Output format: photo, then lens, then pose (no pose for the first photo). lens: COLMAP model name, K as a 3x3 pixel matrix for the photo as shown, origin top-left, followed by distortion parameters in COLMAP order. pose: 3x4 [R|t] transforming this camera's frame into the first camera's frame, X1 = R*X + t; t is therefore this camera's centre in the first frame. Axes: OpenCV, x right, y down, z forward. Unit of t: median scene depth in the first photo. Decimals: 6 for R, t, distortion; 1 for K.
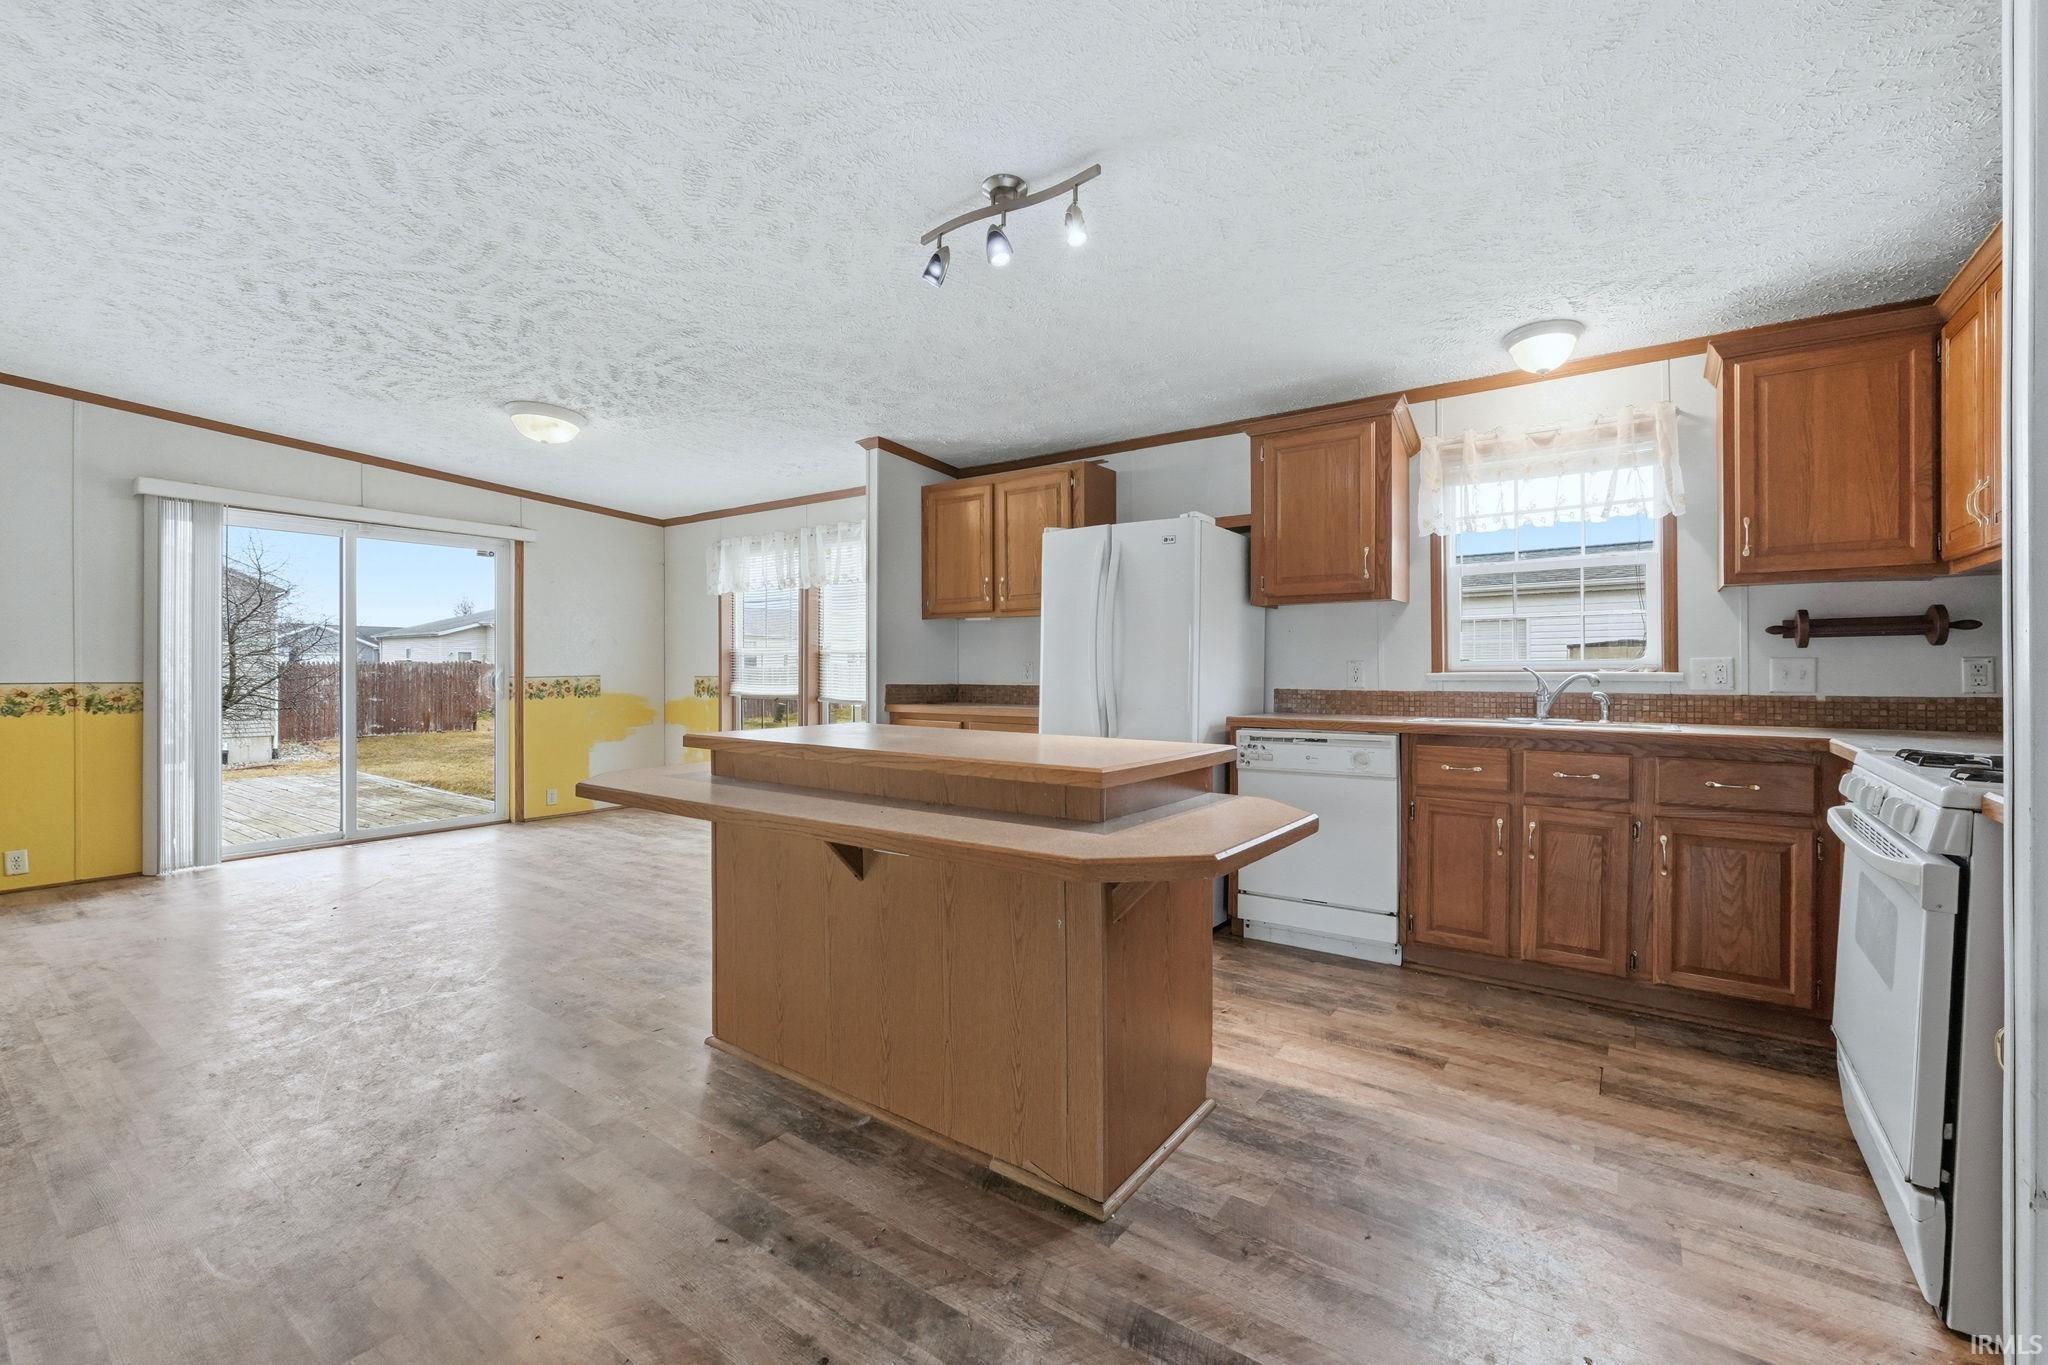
lens RADIAL K [[860.6, 0, 1019.2], [0, 860.6, 667.3], [0, 0, 1]] dist [-0.002022, 0.000190]
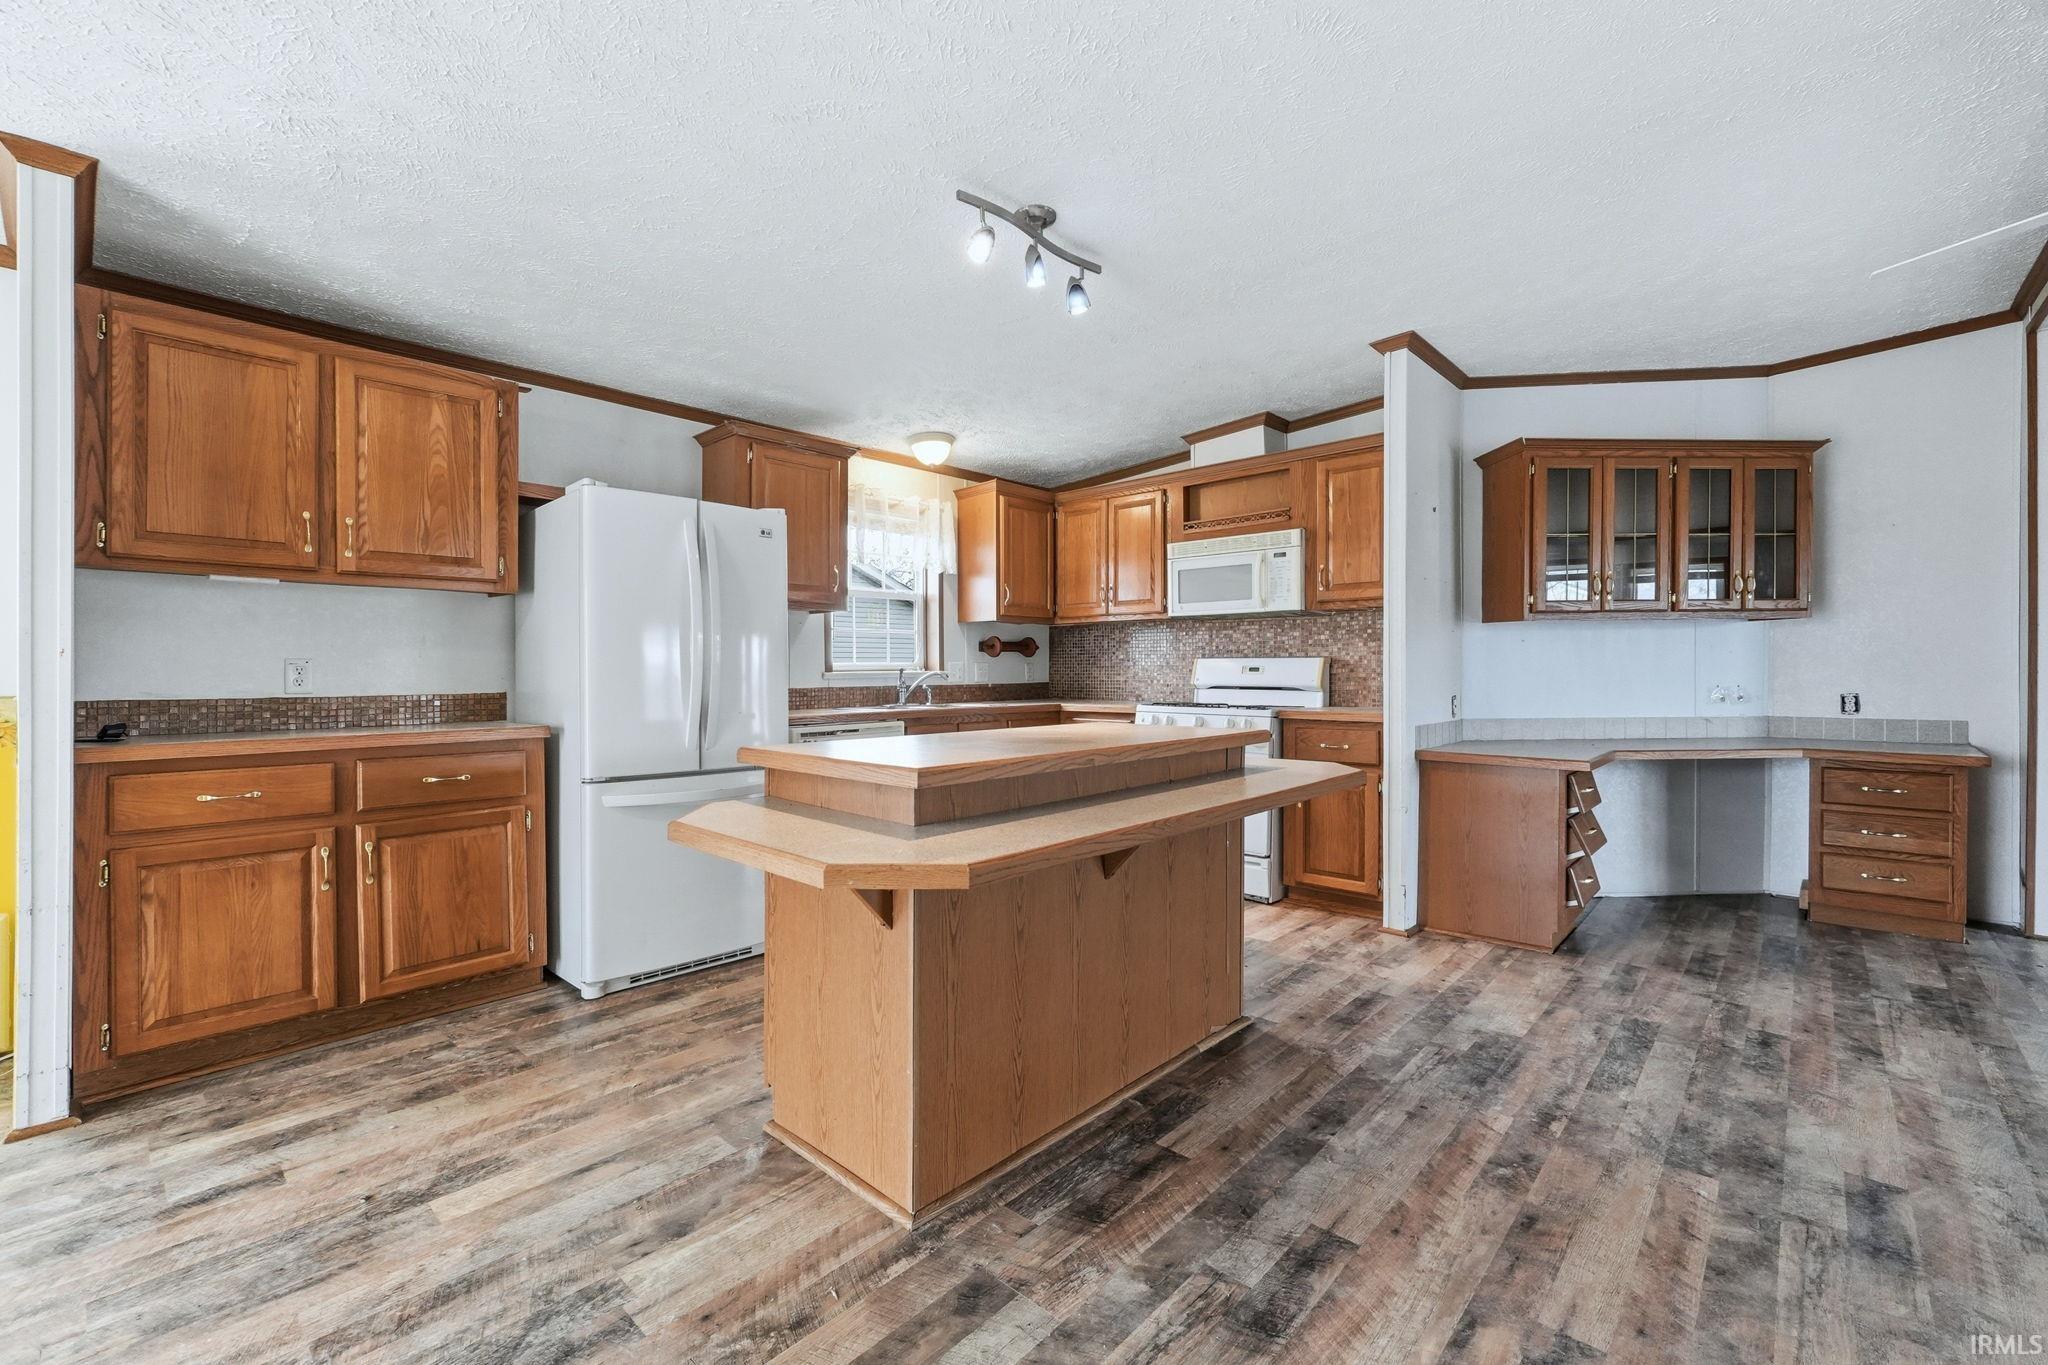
lens RADIAL K [[860.6, 0, 1019.2], [0, 860.6, 667.3], [0, 0, 1]] dist [-0.002022, 0.000190]
pose [[0.114941, 0.002260, 0.993370, -0.757141], [0.000979, 0.999997, -0.002388, 0.003052], [-0.993372, 0.001247, 0.114938, 0.627696]]
